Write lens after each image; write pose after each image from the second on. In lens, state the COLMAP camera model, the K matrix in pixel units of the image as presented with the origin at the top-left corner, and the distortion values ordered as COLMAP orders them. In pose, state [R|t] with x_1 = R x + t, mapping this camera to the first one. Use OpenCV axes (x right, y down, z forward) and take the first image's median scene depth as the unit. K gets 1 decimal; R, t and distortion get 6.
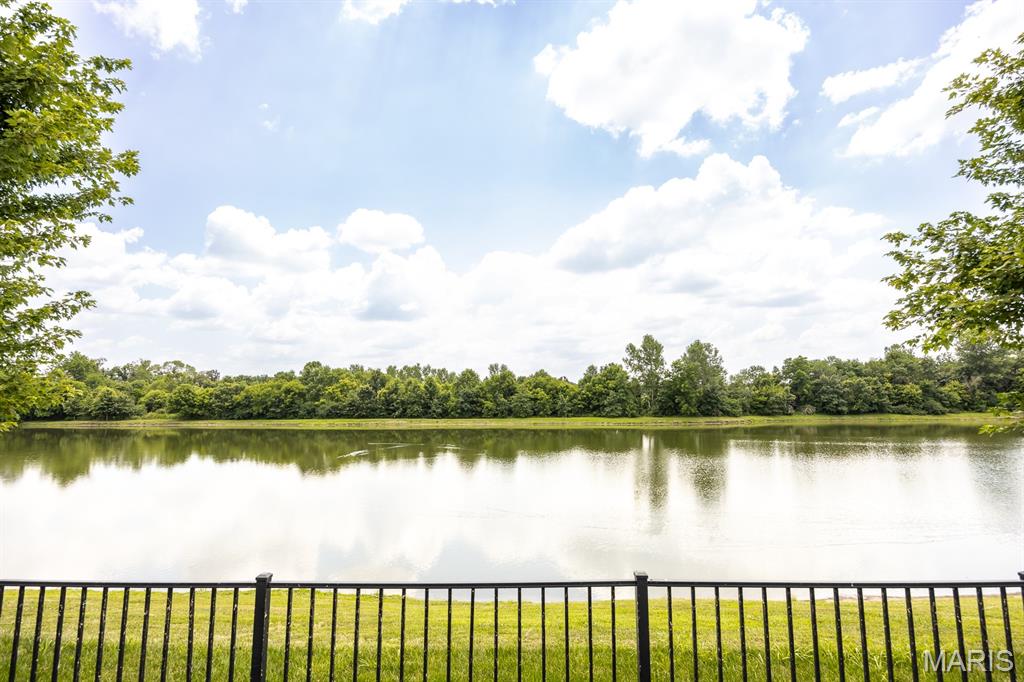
lens RADIAL K [[479.2, 0, 513.0], [0, 479.2, 337.7], [0, 0, 1]] dist [-0.008188, -0.000140]
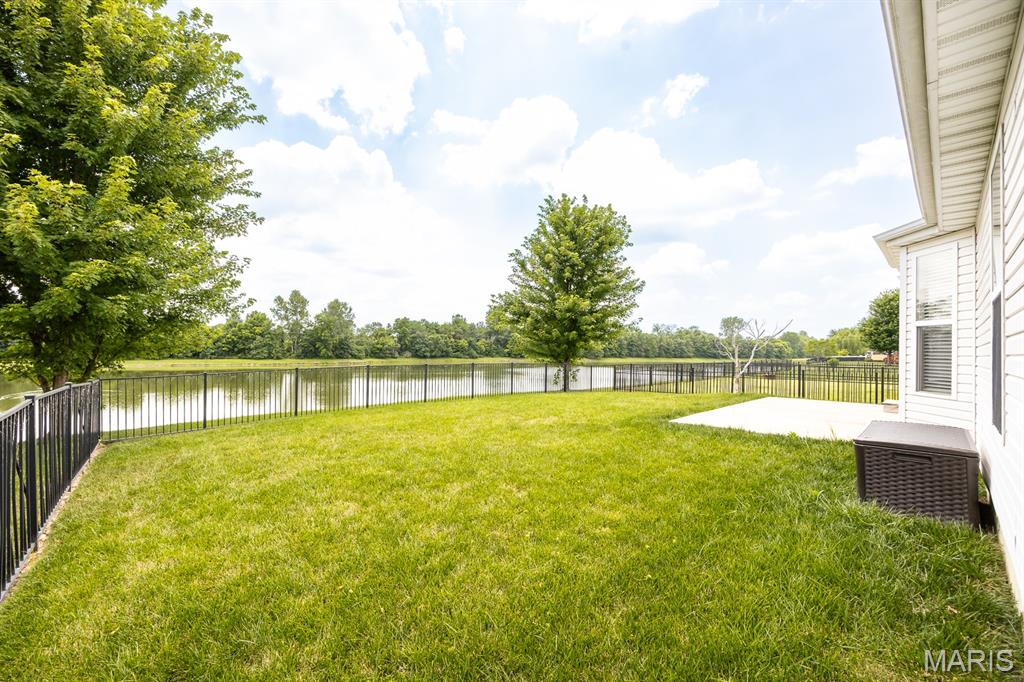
lens RADIAL K [[421.1, 0, 486.8], [0, 421.1, 338.6], [0, 0, 1]] dist [0.001090, 0.000051]
pose [[0.723523, 0.036610, 0.689329, -0.085146], [-0.110743, 0.991815, 0.063562, -0.005289], [-0.681359, -0.122326, 0.721655, -0.078557]]
